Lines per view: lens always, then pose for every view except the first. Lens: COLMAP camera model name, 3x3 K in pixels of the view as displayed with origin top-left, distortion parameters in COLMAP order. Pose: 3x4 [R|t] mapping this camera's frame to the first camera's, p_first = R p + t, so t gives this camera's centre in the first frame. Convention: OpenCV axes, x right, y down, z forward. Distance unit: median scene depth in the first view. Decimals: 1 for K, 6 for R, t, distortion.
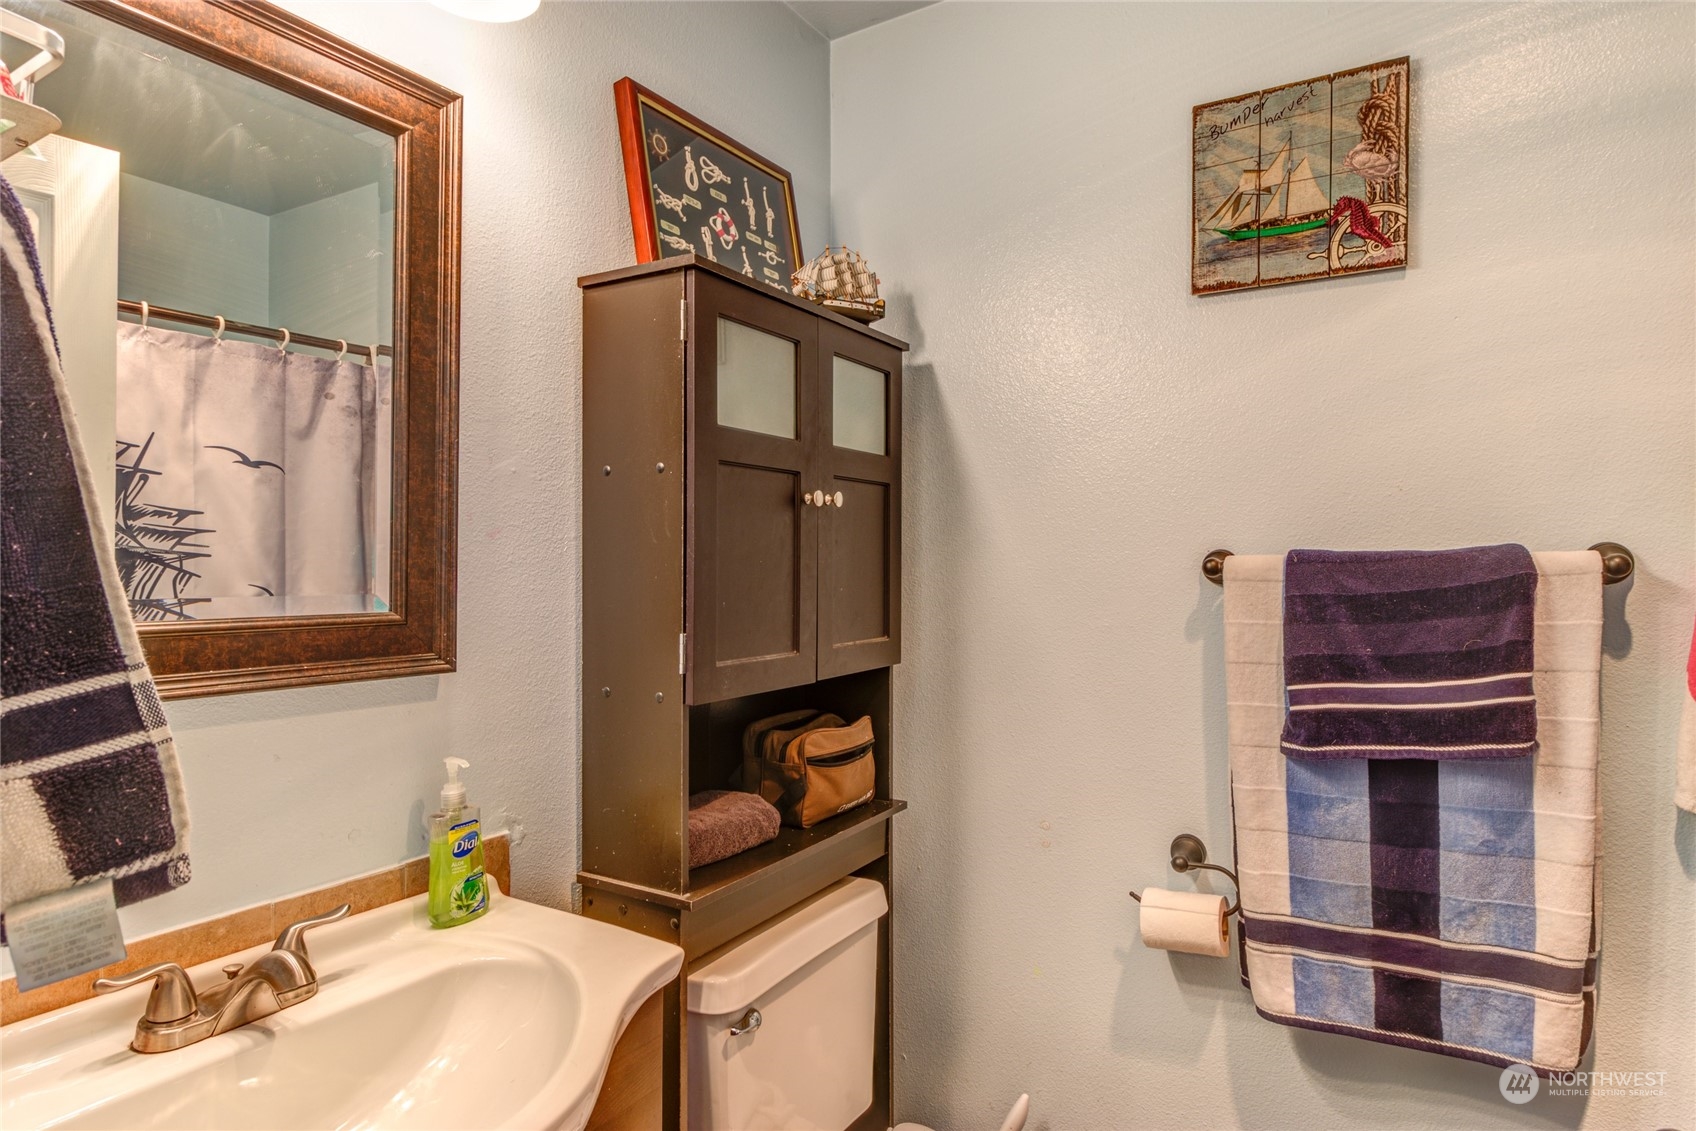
lens RADIAL K [[934.6, 0, 841.0], [0, 934.6, 570.8], [0, 0, 1]] dist [0.008966, -0.010512]
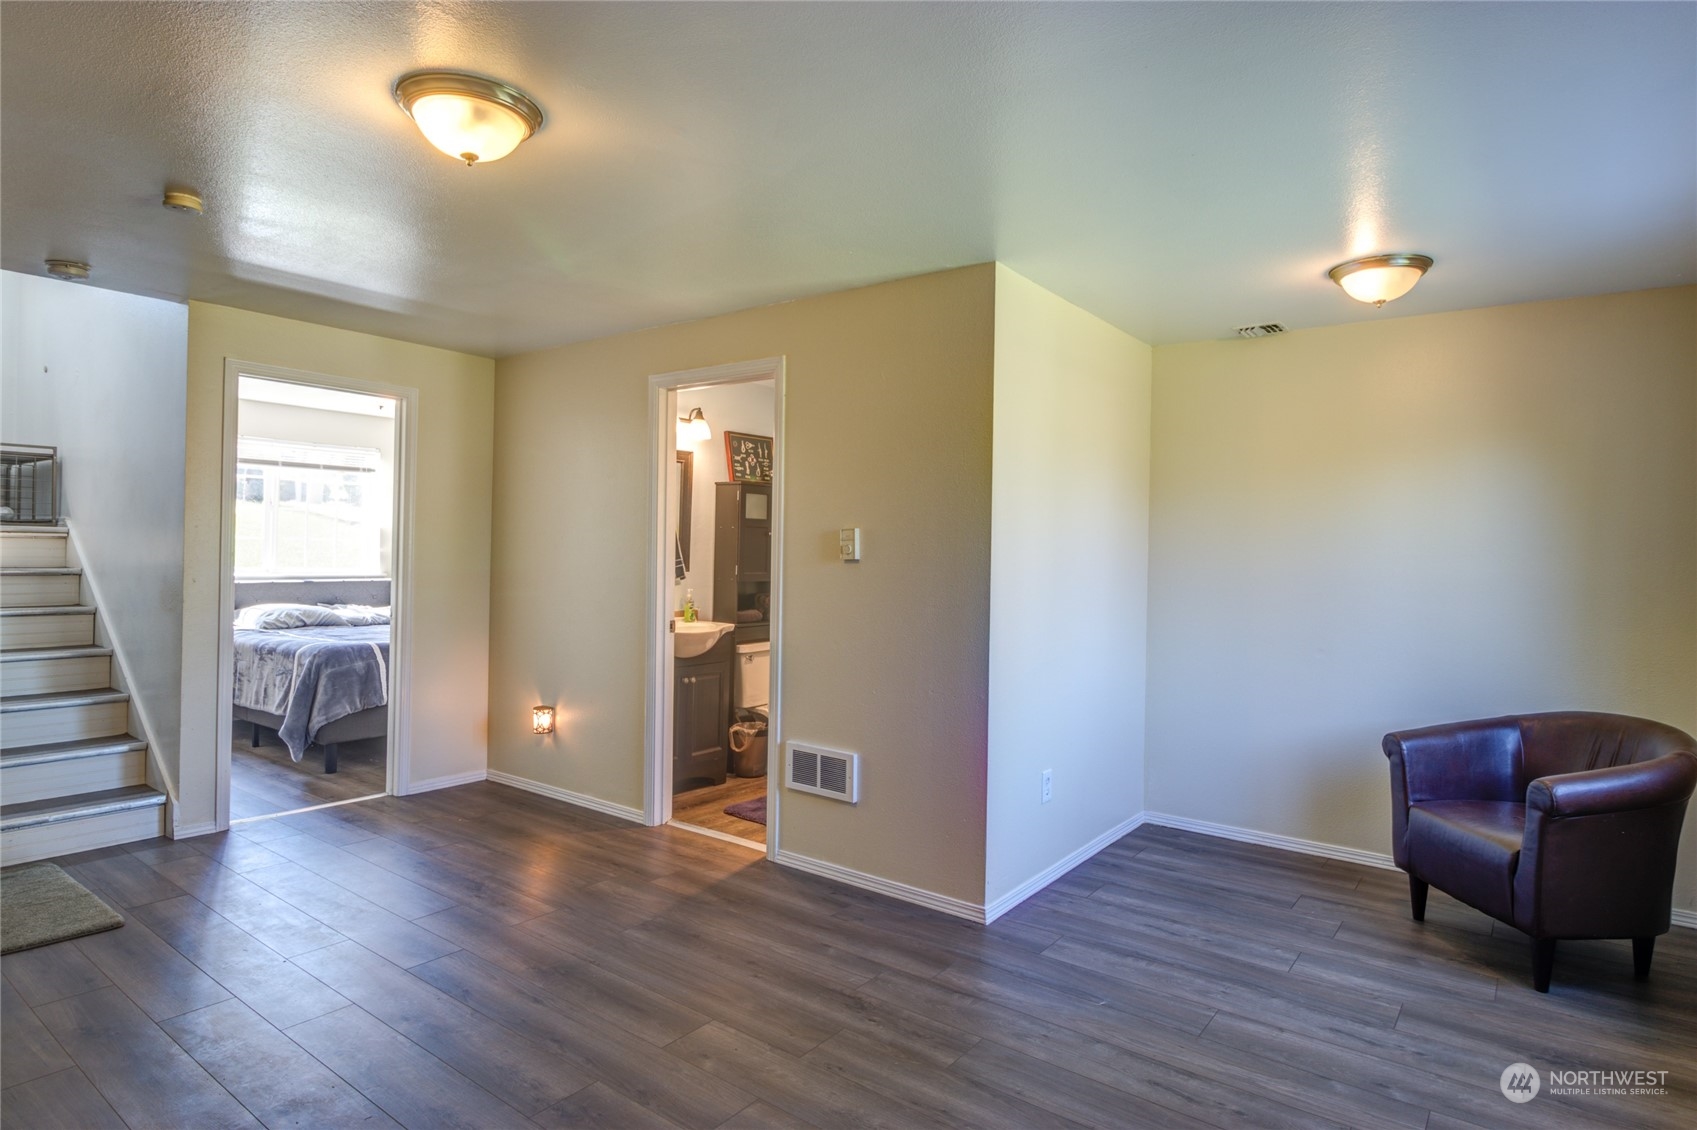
lens RADIAL K [[935.2, 0, 844.9], [0, 935.2, 554.8], [0, 0, 1]] dist [0.008966, -0.010512]
pose [[0.995634, 0.019828, -0.091214, 0.683939], [-0.019698, 0.999803, 0.002328, -0.005632], [0.091242, -0.000522, 0.995829, -3.099650]]
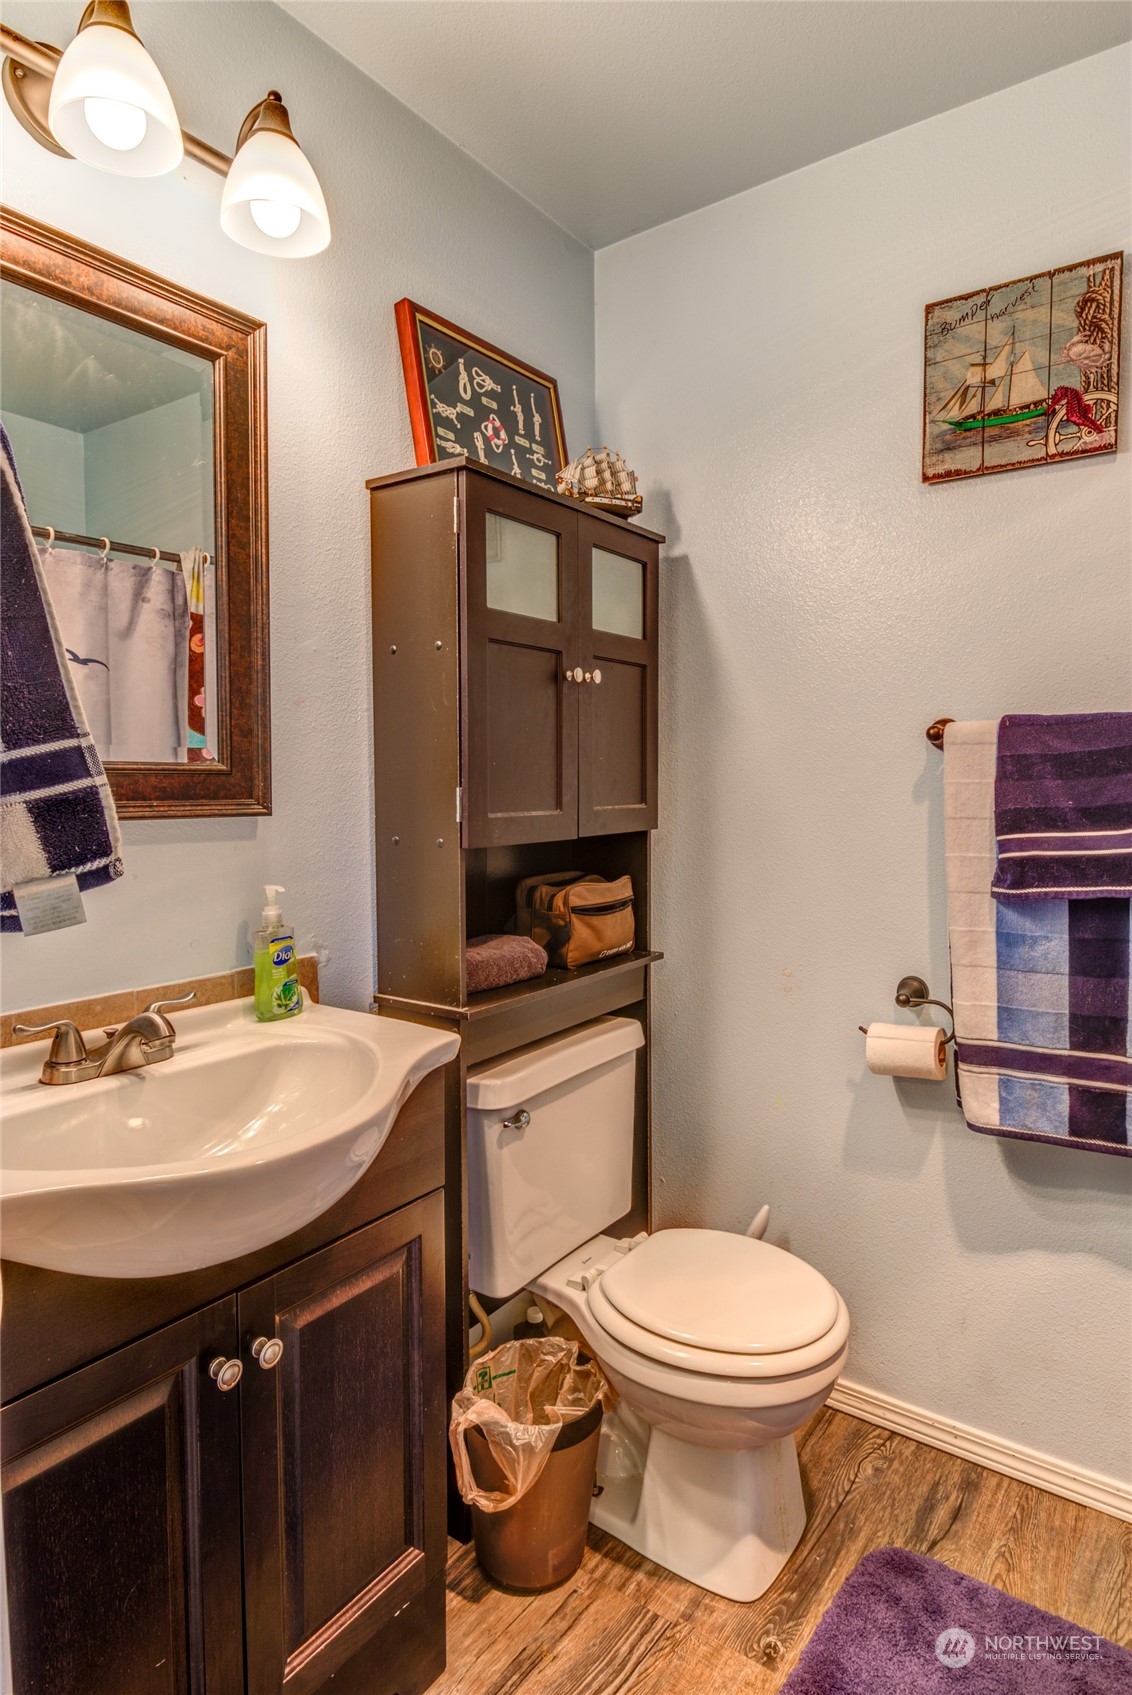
lens RADIAL K [[934.1, 0, 570.9], [0, 934.1, 831.3], [0, 0, 1]] dist [0.008966, -0.010512]
pose [[0.997991, -0.001988, -0.063323, 0.040385], [0.005282, 0.998639, 0.051896, 0.056641], [0.063134, -0.052126, 0.996643, -0.145354]]
